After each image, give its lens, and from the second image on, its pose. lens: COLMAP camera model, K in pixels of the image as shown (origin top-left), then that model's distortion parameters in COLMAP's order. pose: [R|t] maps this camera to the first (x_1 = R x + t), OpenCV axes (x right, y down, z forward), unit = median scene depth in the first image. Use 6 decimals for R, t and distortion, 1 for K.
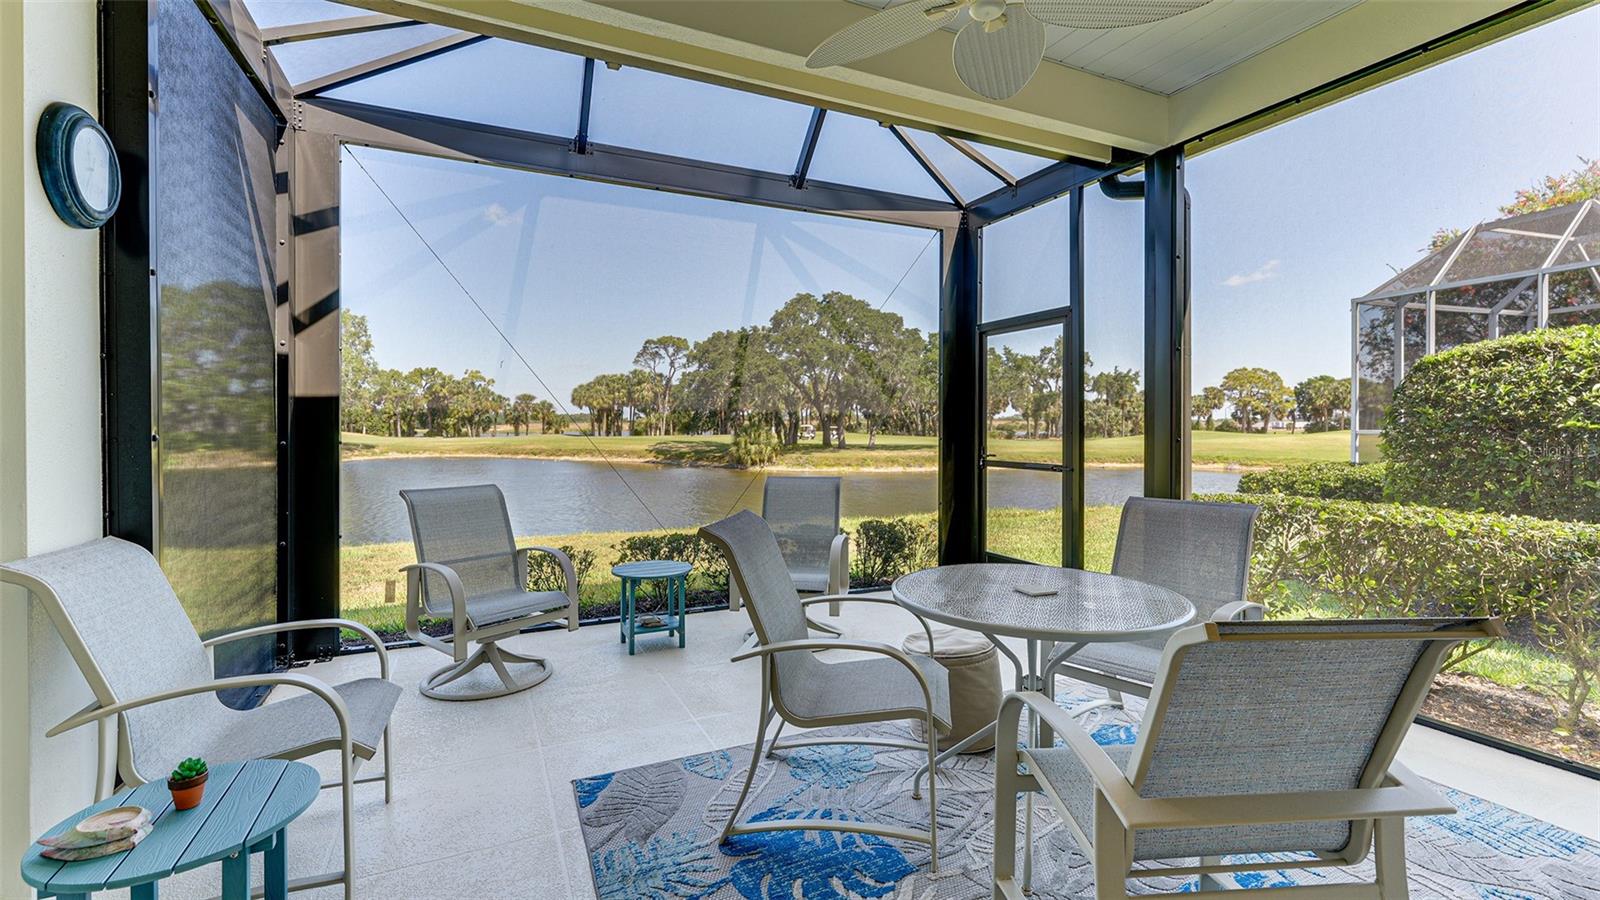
lens RADIAL K [[682.0, 0, 790.5], [0, 682.0, 430.2], [0, 0, 1]] dist [-0.000783, -0.000173]
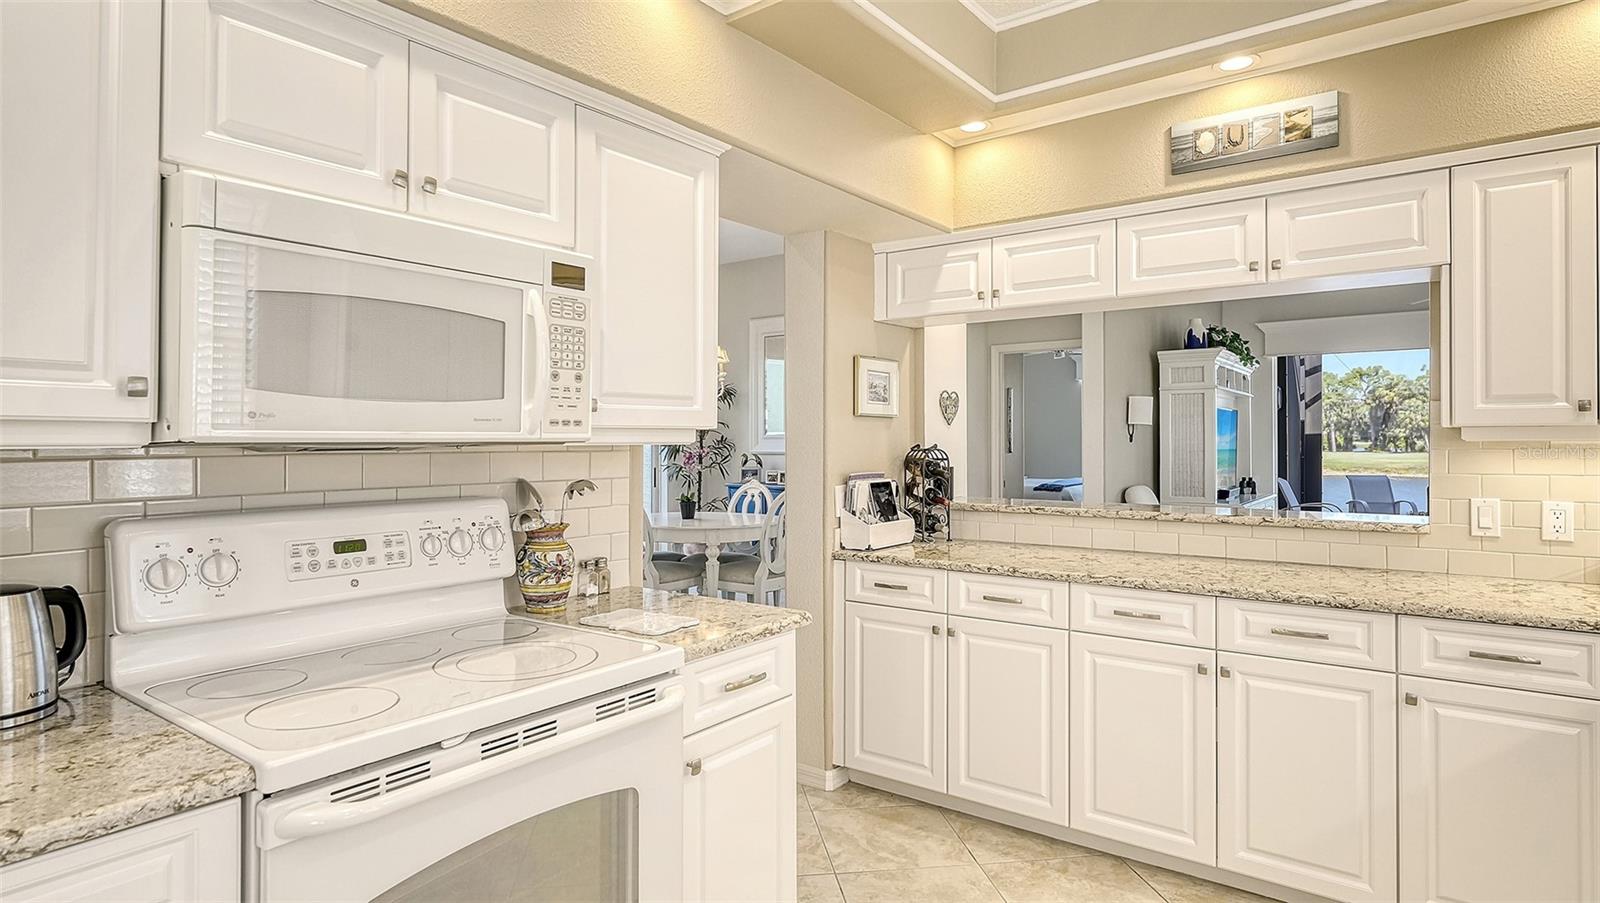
lens RADIAL K [[862.6, 0, 772.8], [0, 862.6, 437.8], [0, 0, 1]] dist [0.001337, -0.001630]
pose [[0.457102, -0.004983, -0.889400, 0.059245], [-0.001031, 0.999981, -0.006133, -0.000115], [0.889414, 0.003720, 0.457088, -0.106156]]
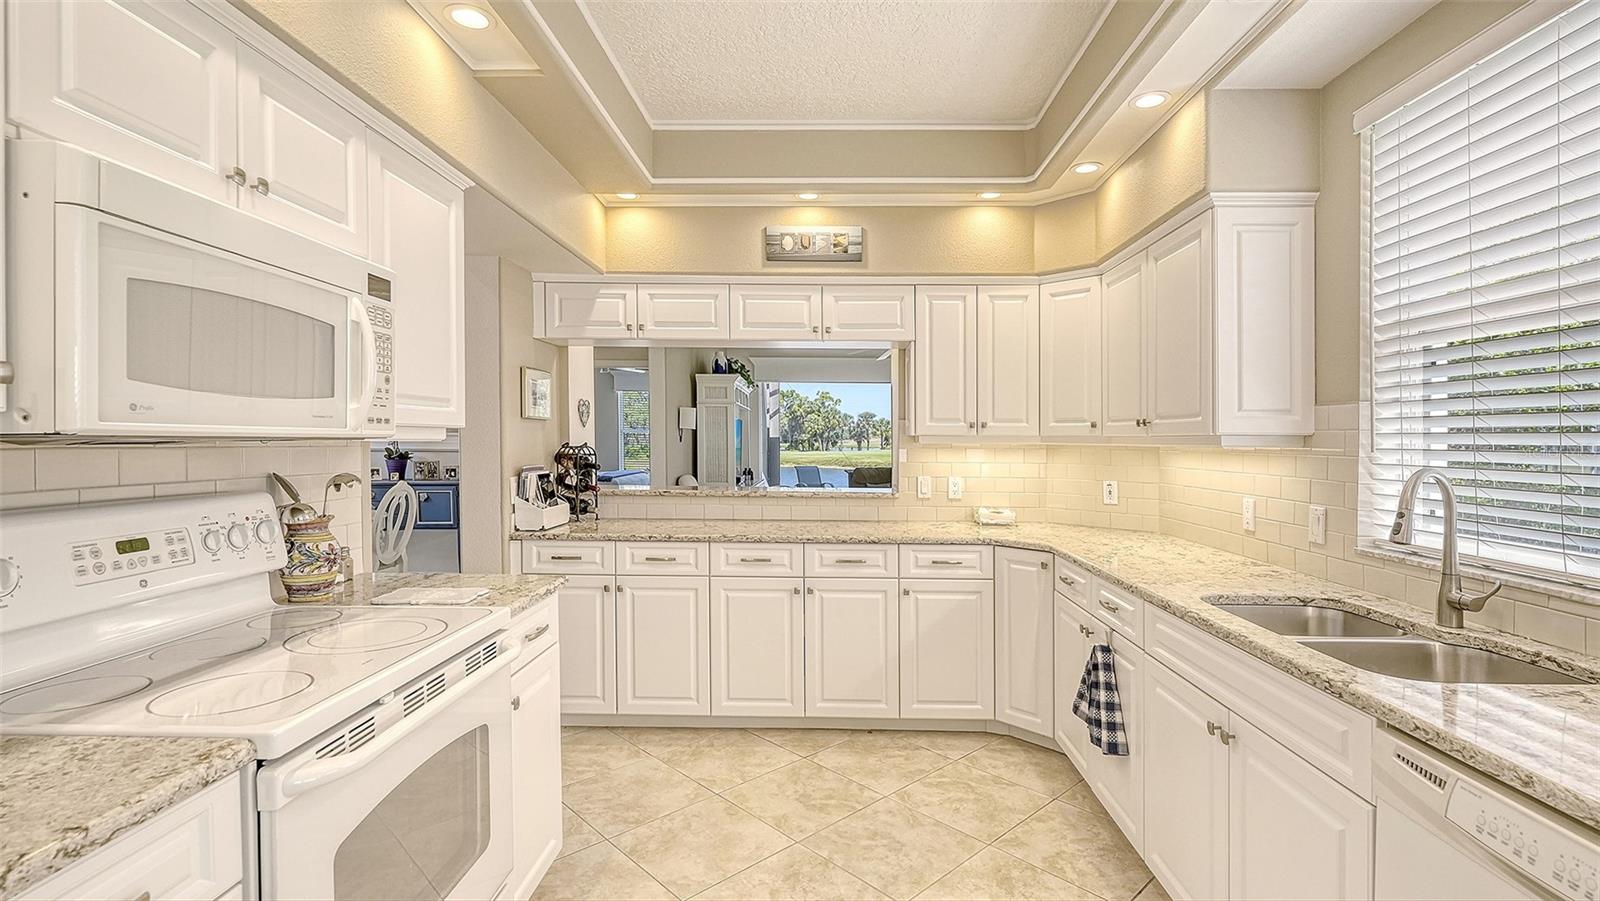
lens RADIAL K [[740.8, 0, 814.6], [0, 740.8, 440.9], [0, 0, 1]] dist [0.002480, -0.002094]
pose [[0.900095, 0.006939, -0.435638, 0.057483], [-0.010253, 0.999934, -0.005256, -0.000077], [0.435572, 0.009197, 0.900107, -0.113813]]
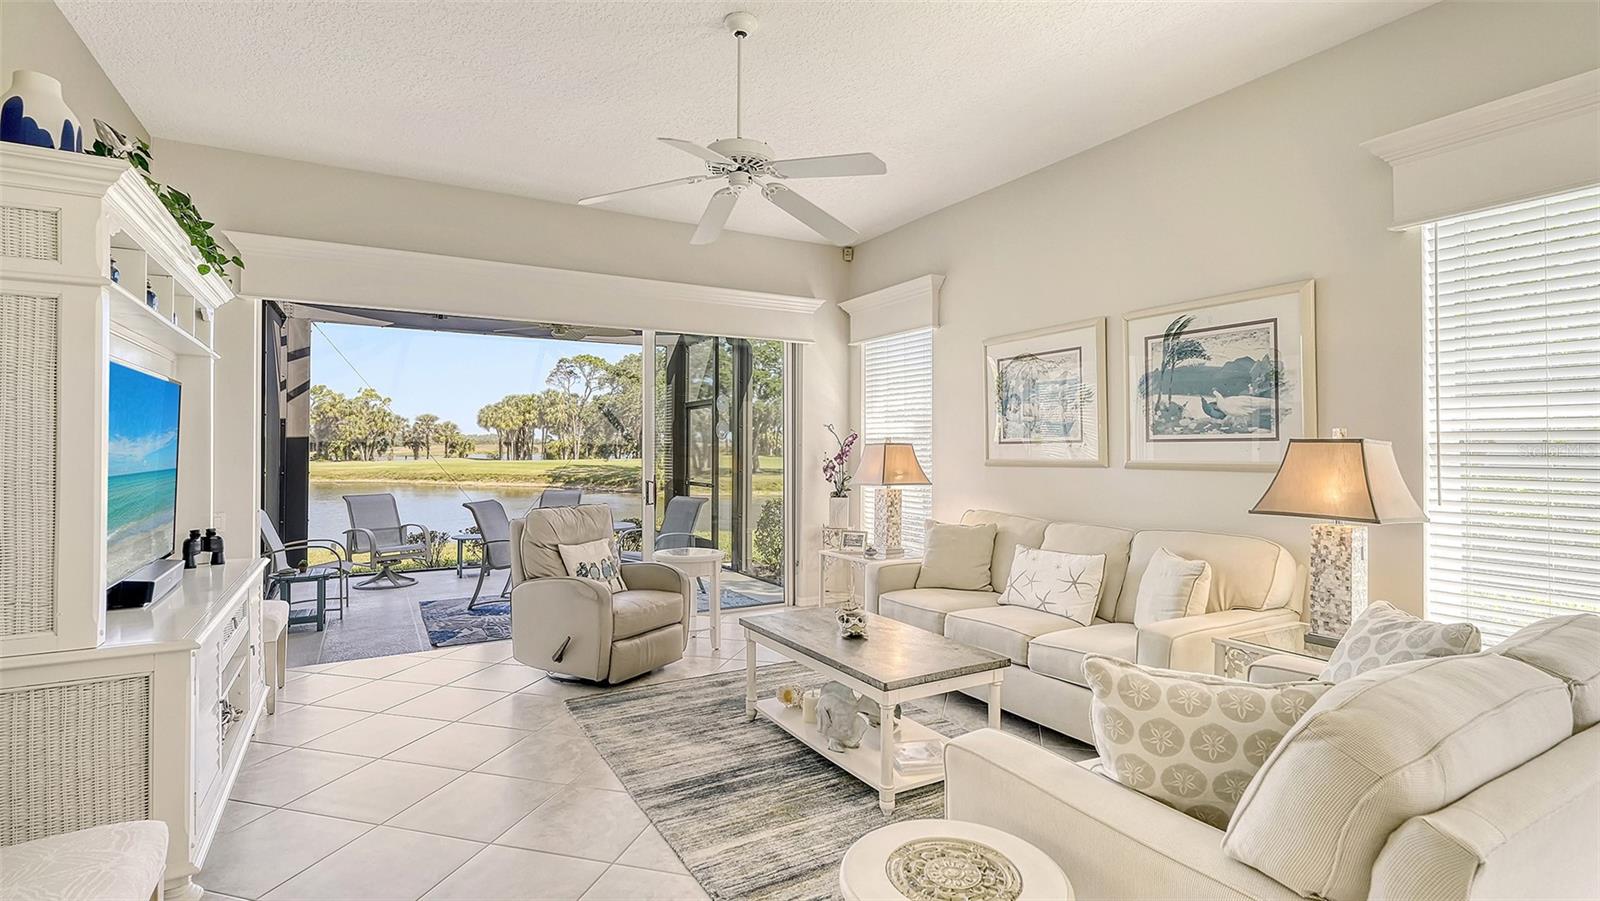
lens RADIAL K [[740.8, 0, 803.5], [0, 740.8, 440.8], [0, 0, 1]] dist [0.002480, -0.002094]
pose [[0.995235, 0.001695, 0.097495, 0.025253], [0.000004, 0.999848, -0.017418, 0.000262], [-0.097510, 0.017335, 0.995084, -0.056517]]
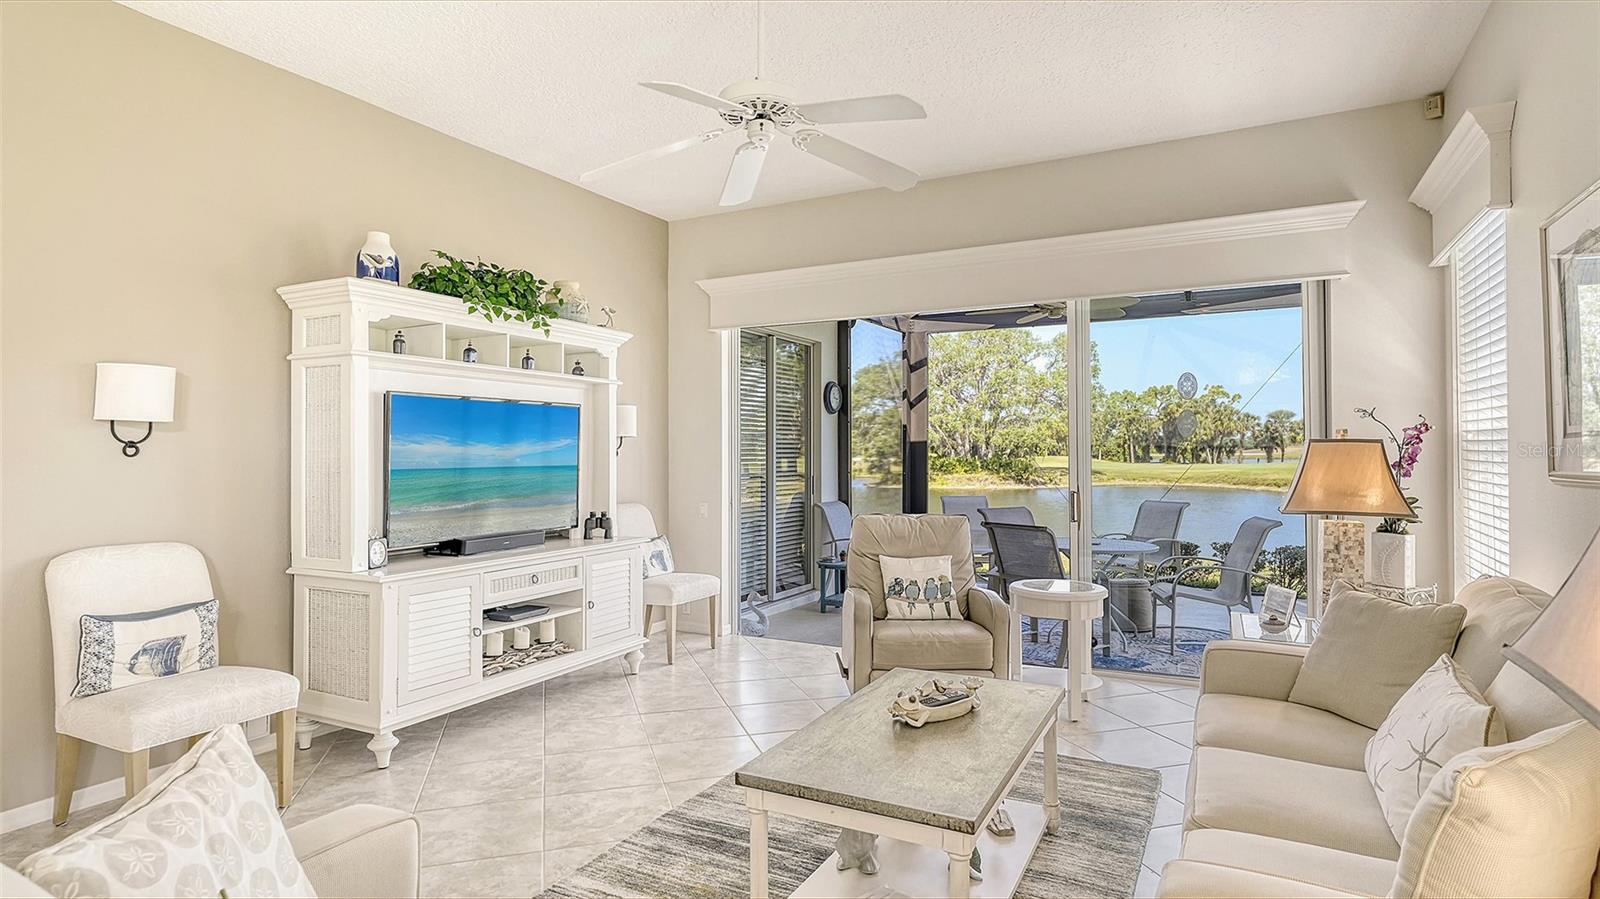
lens RADIAL K [[833.7, 0, 802.3], [0, 833.7, 445.6], [0, 0, 1]] dist [0.010935, 0.000297]
pose [[0.607276, -0.009099, -0.794438, 0.051557], [-0.000704, 0.999928, -0.011991, 0.000204], [0.794490, 0.007841, 0.607226, -0.040722]]
